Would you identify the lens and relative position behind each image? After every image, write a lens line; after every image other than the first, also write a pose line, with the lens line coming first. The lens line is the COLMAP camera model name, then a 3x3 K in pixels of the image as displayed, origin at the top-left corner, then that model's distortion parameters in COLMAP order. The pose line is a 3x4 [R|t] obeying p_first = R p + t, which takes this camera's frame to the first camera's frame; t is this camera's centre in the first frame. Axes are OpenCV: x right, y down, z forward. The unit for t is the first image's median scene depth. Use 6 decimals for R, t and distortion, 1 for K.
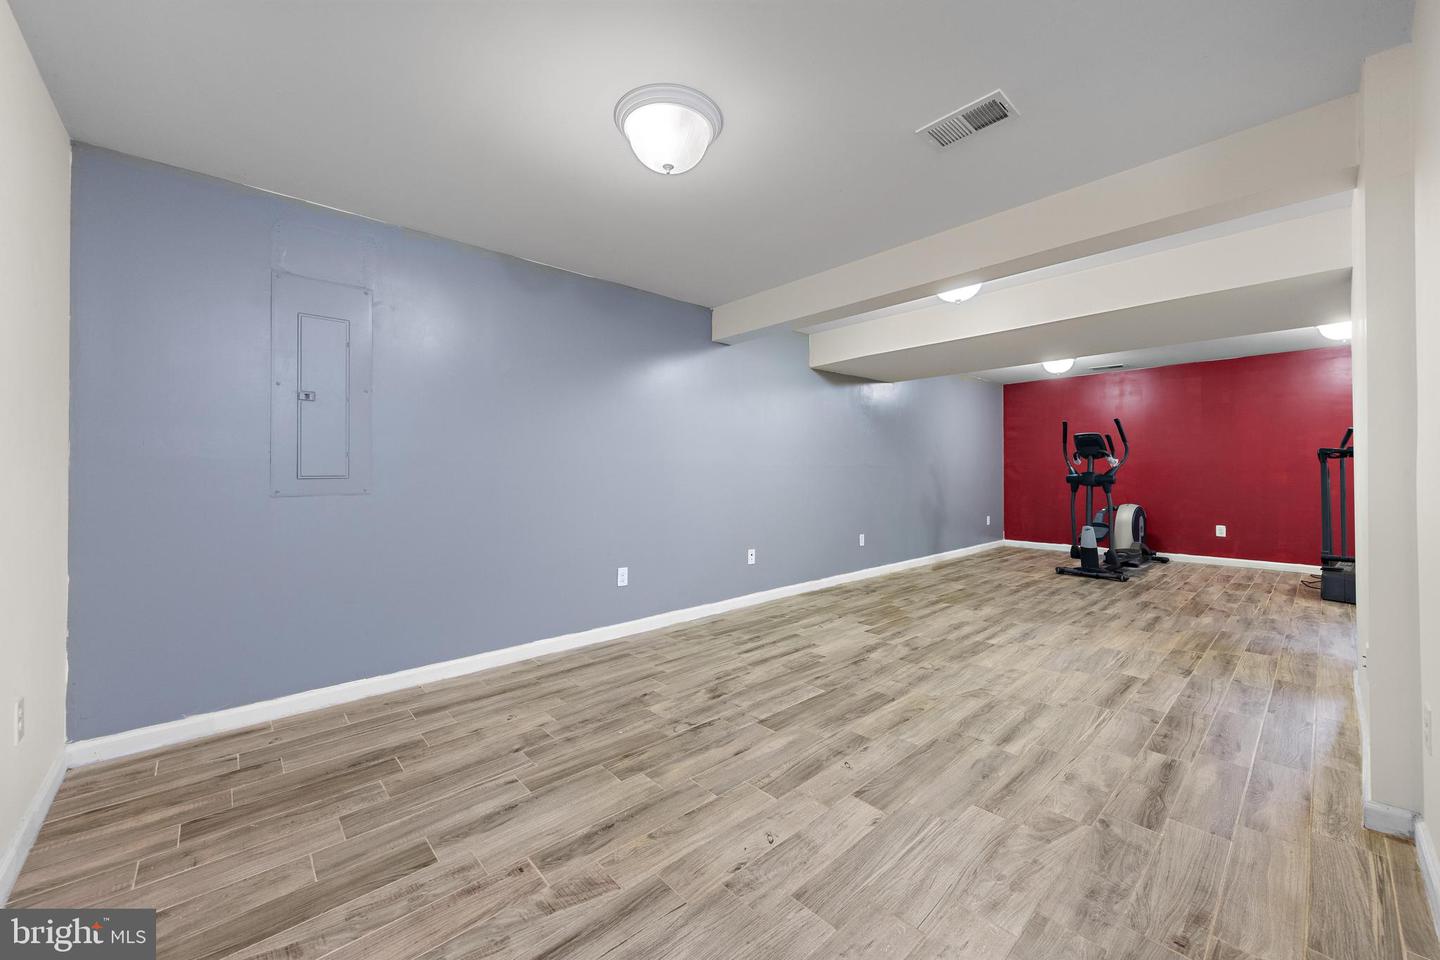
lens RADIAL K [[561.1, 0, 725.5], [0, 561.1, 469.0], [0, 0, 1]] dist [0.002989, 0.000038]
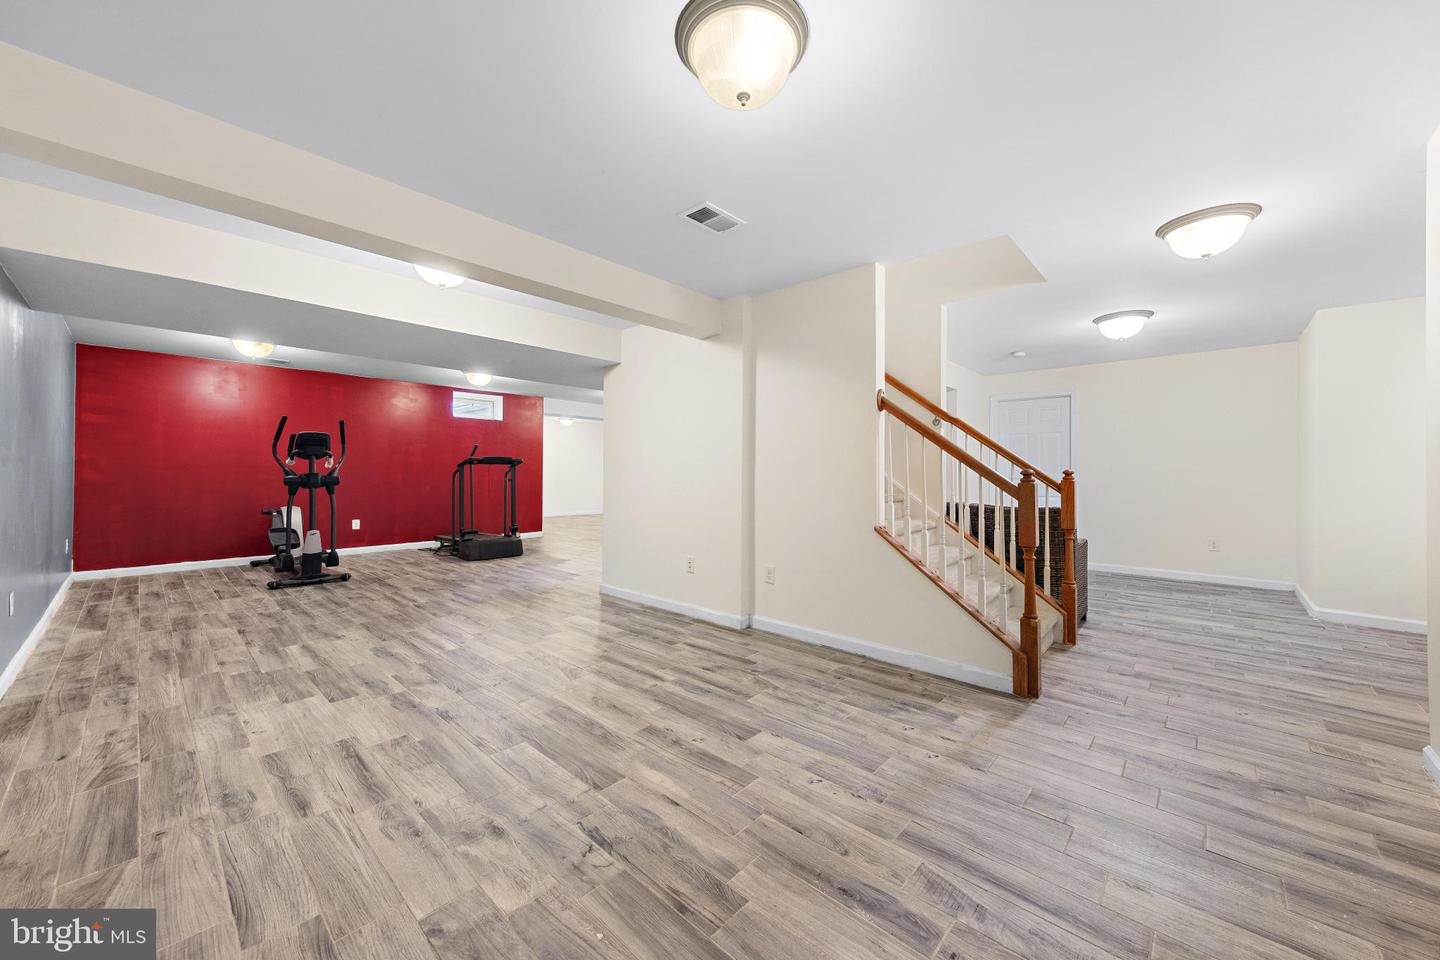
lens RADIAL K [[530.0, 0, 724.7], [0, 530.0, 480.0], [0, 0, 1]] dist [0.001773, -0.000057]
pose [[-0.095437, -0.011573, 0.995368, -0.631846], [-0.007353, 0.999913, 0.010921, 0.004466], [-0.995408, -0.006276, -0.095513, 0.811920]]
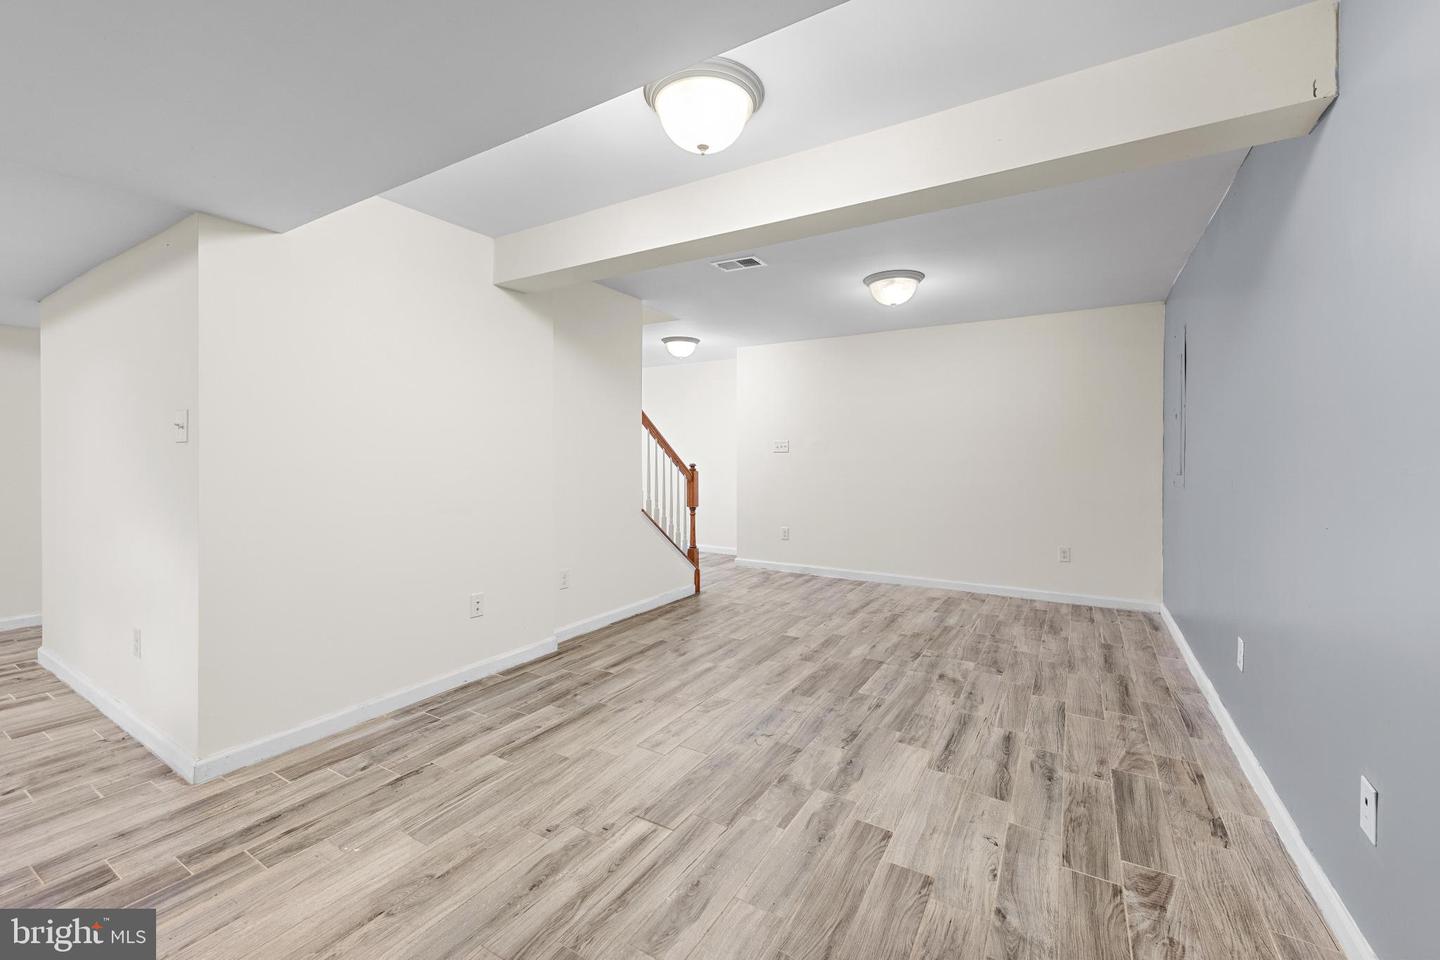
lens RADIAL K [[570.3, 0, 725.7], [0, 570.3, 456.9], [0, 0, 1]] dist [-0.001662, -0.000490]
pose [[-0.960925, 0.002997, -0.276791, 0.711531], [0.003683, 0.999991, -0.001958, -0.027778], [0.276783, -0.002900, -0.960928, 1.983009]]
